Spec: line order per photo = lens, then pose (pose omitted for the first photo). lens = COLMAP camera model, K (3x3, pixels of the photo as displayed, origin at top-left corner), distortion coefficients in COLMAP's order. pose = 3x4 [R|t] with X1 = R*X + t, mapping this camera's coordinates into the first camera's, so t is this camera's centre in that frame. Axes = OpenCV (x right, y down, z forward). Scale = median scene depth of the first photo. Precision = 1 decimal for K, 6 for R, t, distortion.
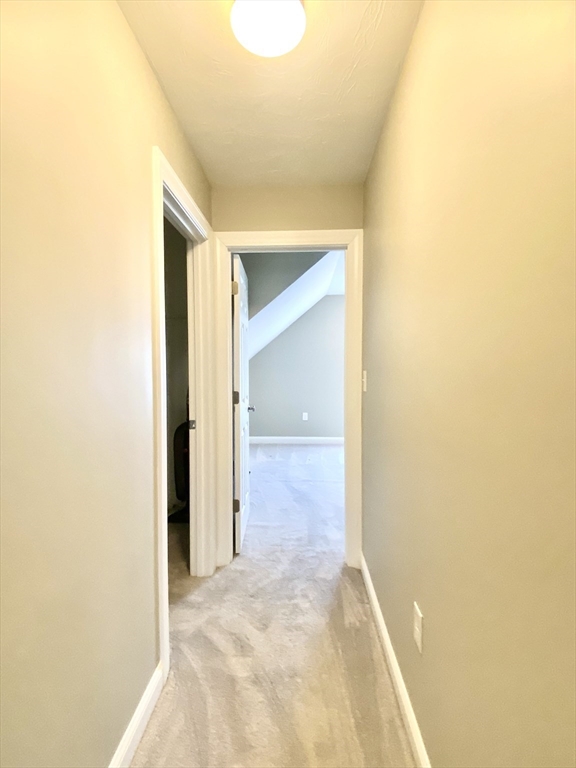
lens RADIAL K [[403.2, 0, 291.8], [0, 403.2, 381.9], [0, 0, 1]] dist [0.050979, -0.051608]
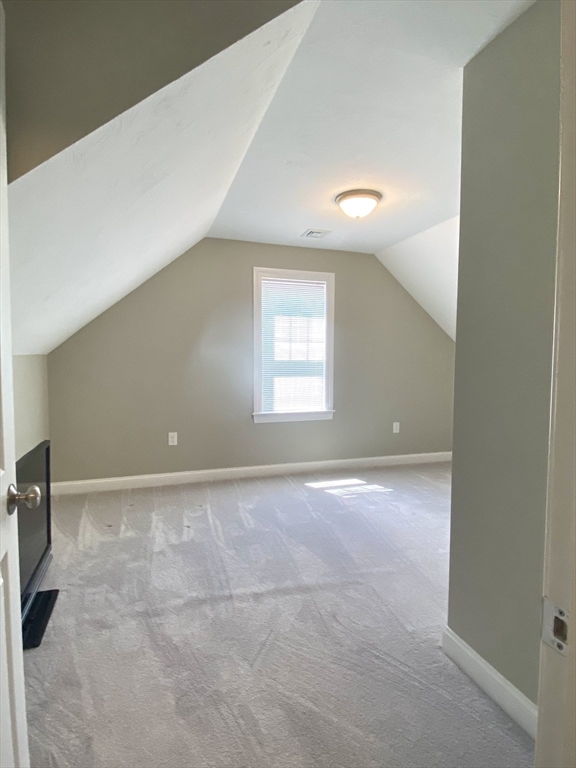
lens RADIAL K [[403.2, 0, 291.8], [0, 403.2, 381.9], [0, 0, 1]] dist [0.050979, -0.051608]
pose [[0.931797, -0.018027, 0.362531, -0.021238], [0.006768, 0.999455, 0.032304, -0.018903], [-0.362916, -0.027647, 0.931412, 0.448897]]
